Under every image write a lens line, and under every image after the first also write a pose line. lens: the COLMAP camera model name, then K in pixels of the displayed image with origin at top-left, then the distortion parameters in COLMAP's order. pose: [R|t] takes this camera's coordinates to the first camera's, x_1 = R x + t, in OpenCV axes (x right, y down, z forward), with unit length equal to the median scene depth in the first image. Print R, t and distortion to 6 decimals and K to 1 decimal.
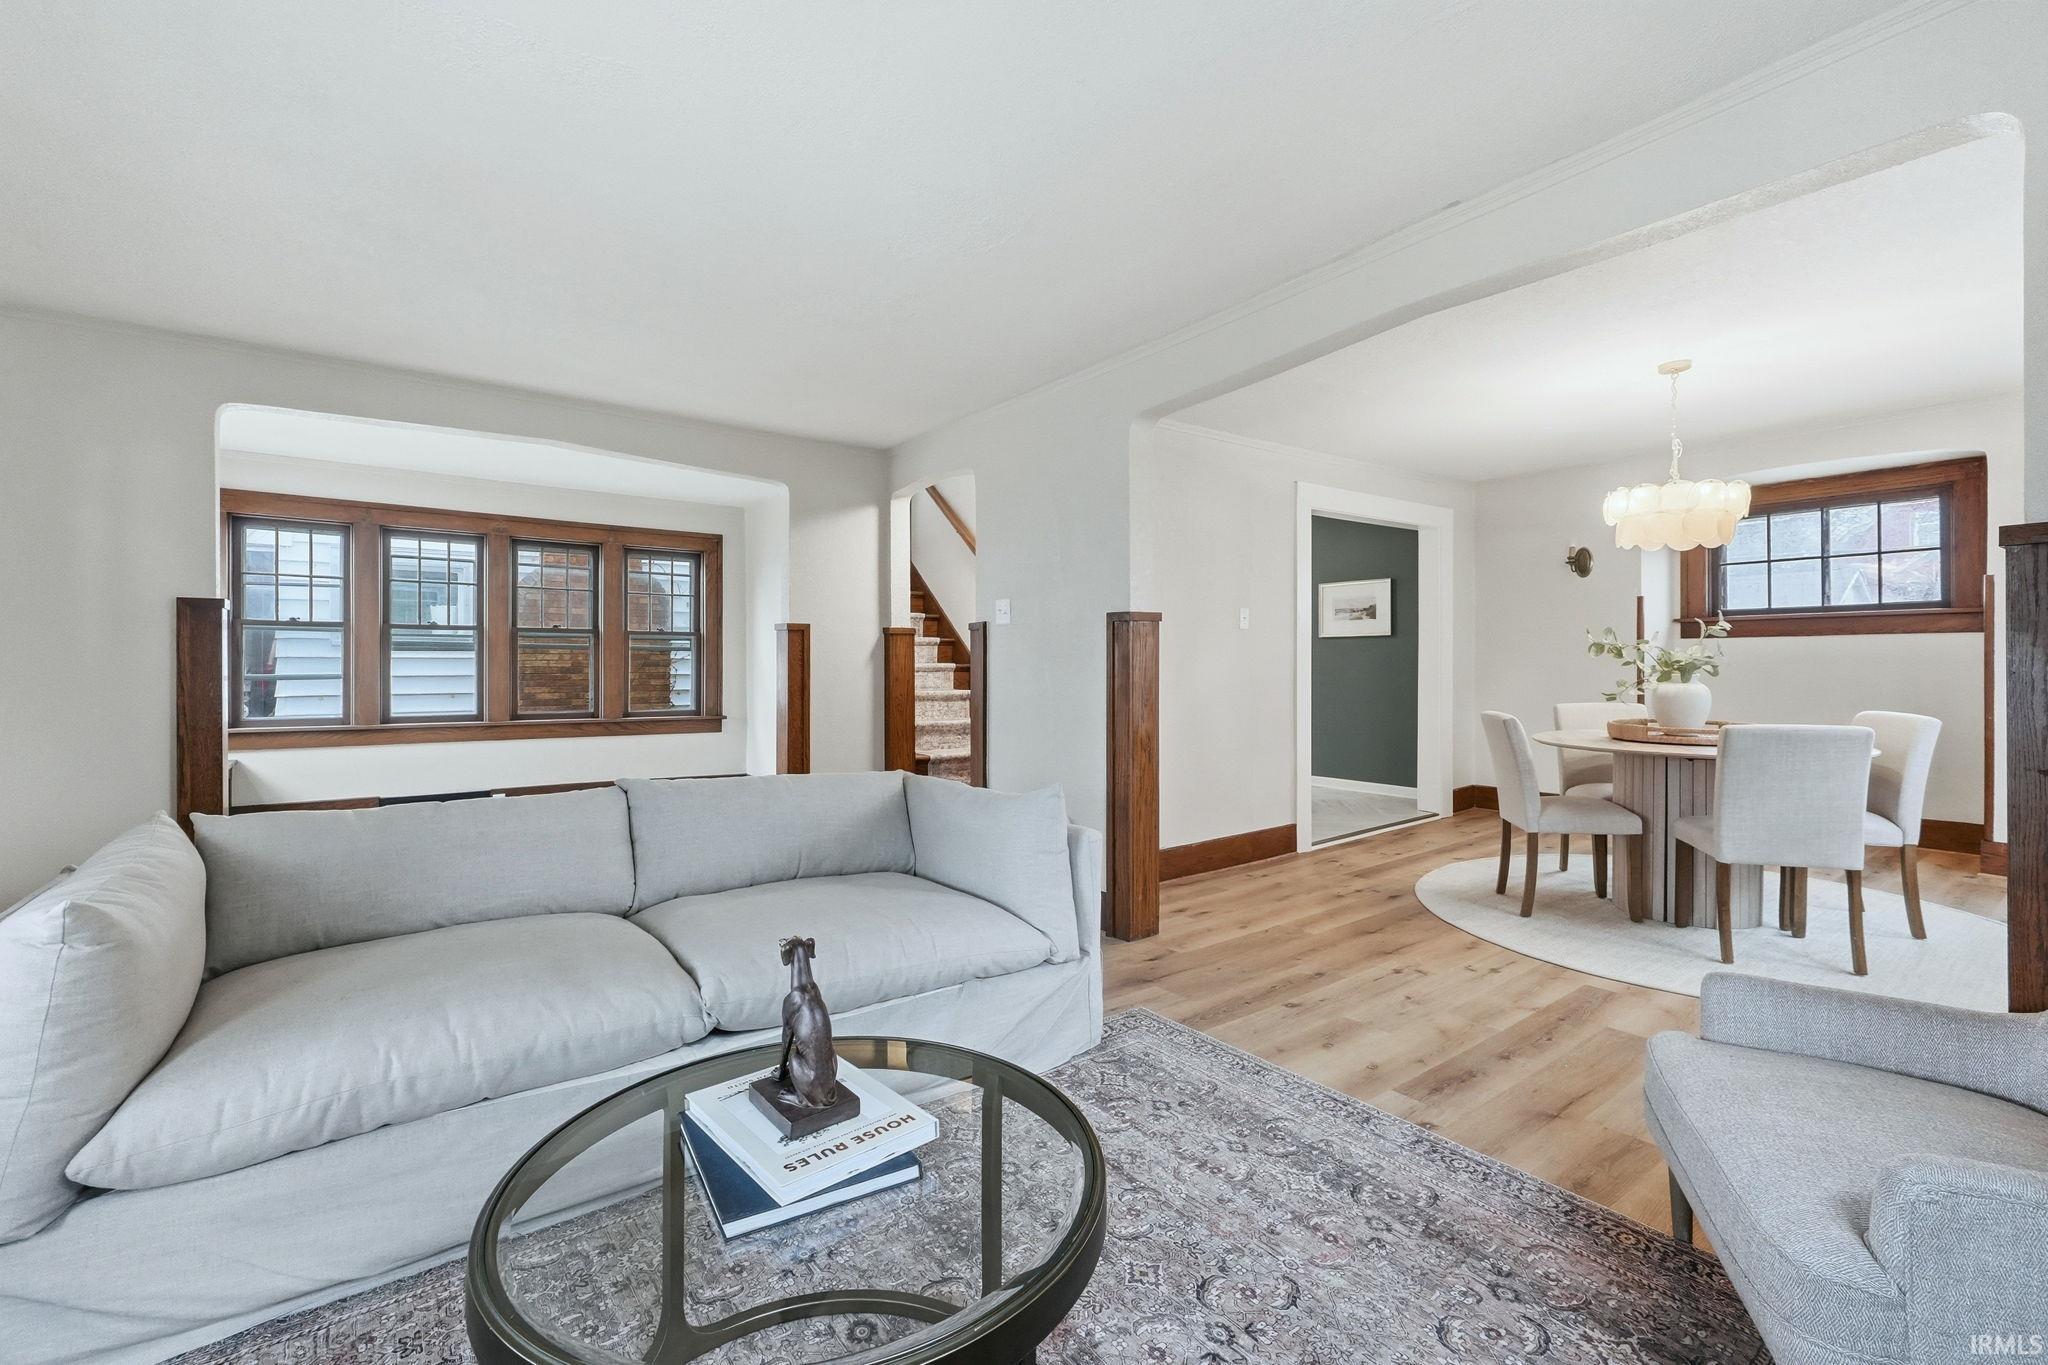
lens RADIAL K [[858.6, 0, 1023.1], [0, 858.6, 665.7], [0, 0, 1]] dist [-0.004321, -0.000006]
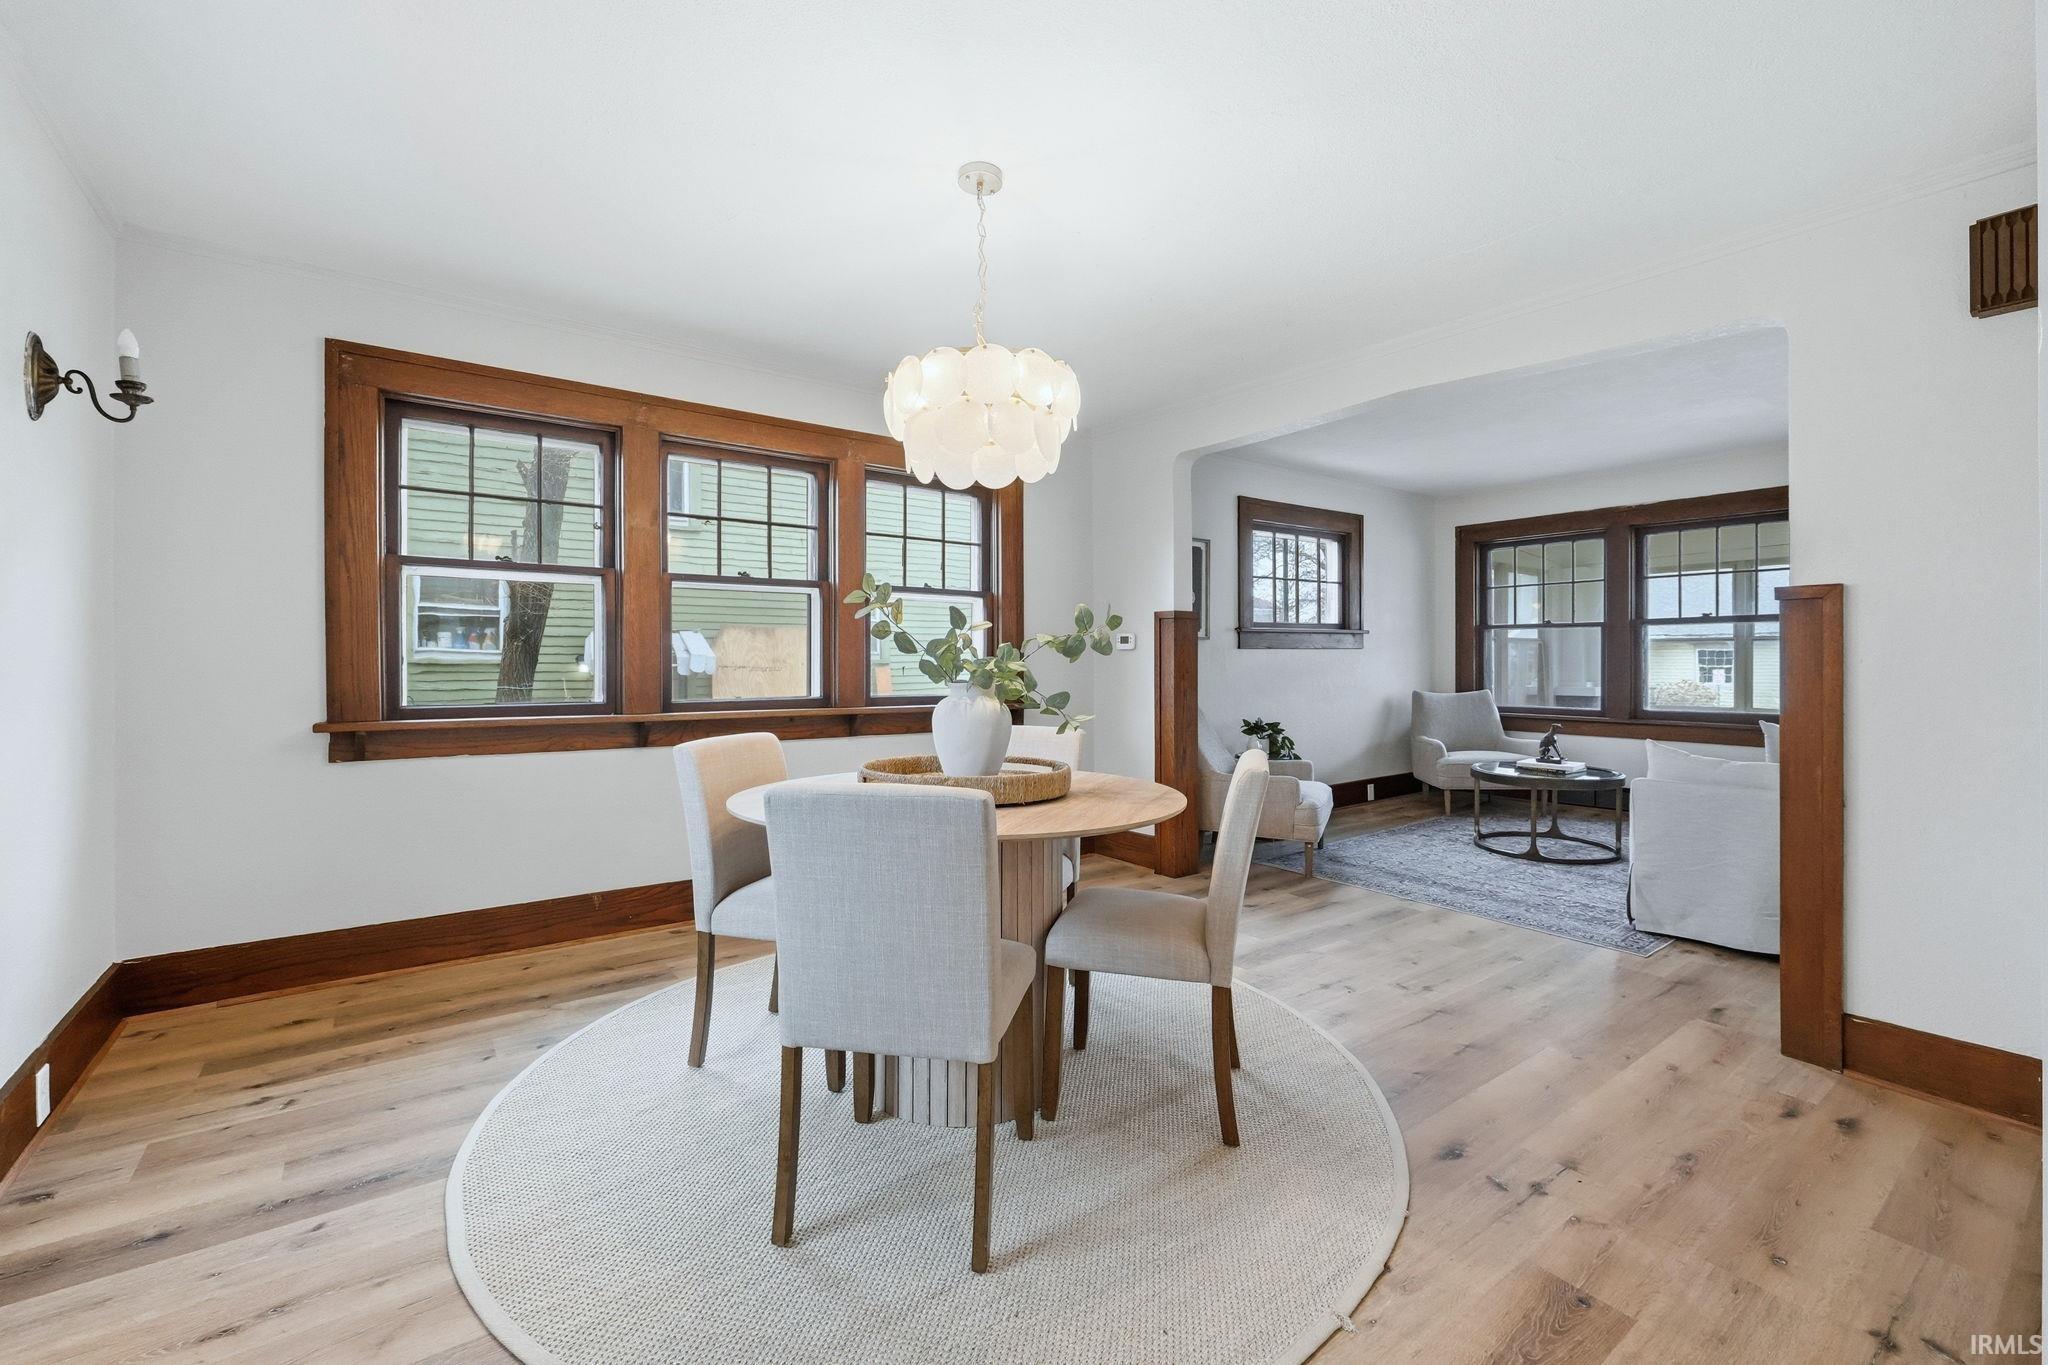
lens RADIAL K [[858.6, 0, 1023.1], [0, 858.6, 665.7], [0, 0, 1]] dist [-0.004321, -0.000006]
pose [[-0.999949, -0.010131, 0.000388, 0.888077], [-0.010129, 0.999935, 0.005170, 0.005265], [-0.000441, 0.005166, -0.999987, 1.949993]]
